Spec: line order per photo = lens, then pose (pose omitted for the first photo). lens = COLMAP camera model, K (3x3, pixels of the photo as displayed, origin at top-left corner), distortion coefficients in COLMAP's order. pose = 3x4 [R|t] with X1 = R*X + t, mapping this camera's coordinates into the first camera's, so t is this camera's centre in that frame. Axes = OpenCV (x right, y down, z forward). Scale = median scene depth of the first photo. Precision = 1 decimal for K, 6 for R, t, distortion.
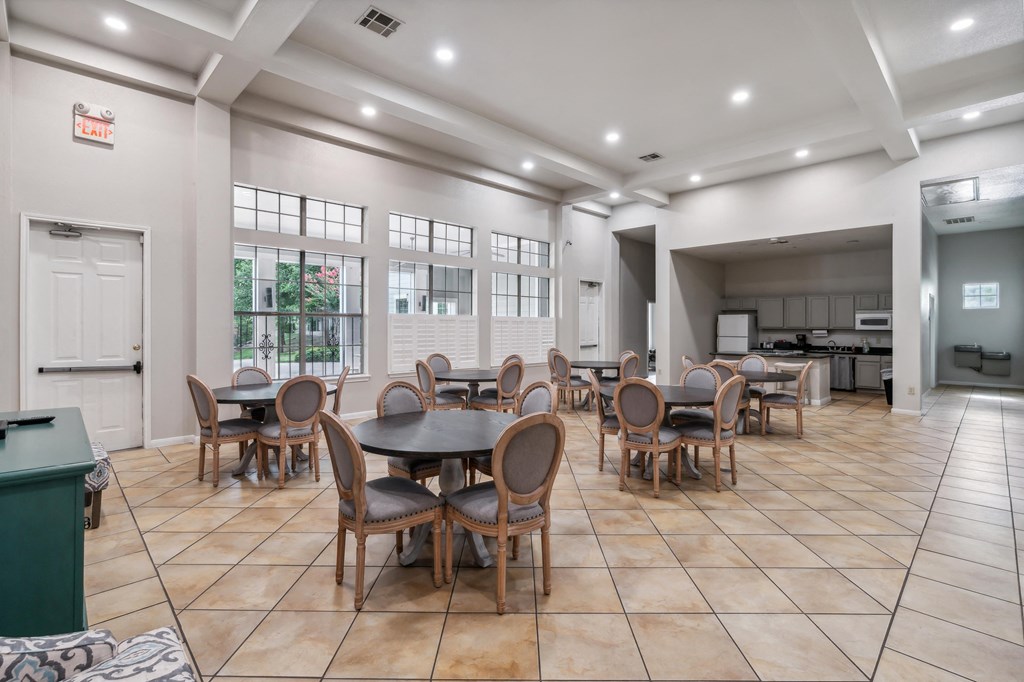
lens RADIAL K [[467.6, 0, 522.8], [0, 467.6, 322.5], [0, 0, 1]] dist [-0.013807, 0.003667]
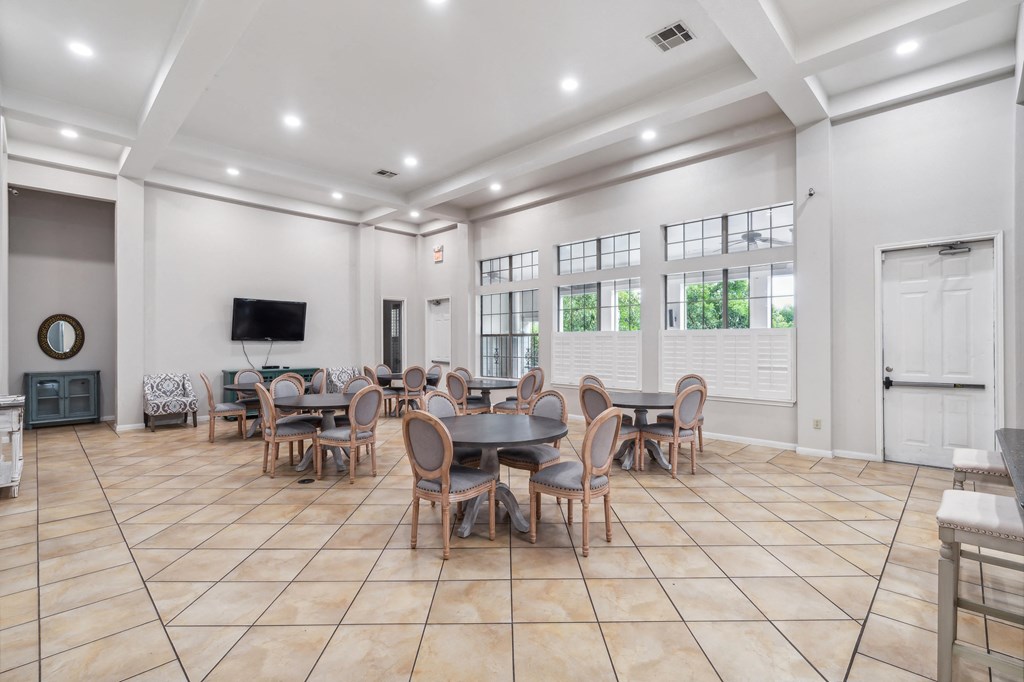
lens RADIAL K [[467.6, 0, 512.6], [0, 467.6, 344.4], [0, 0, 1]] dist [-0.013807, 0.003667]
pose [[0.016489, 0.001414, -0.999863, 0.768465], [0.009602, 0.999953, 0.001573, 0.007216], [0.999818, -0.009626, 0.016474, 0.747329]]
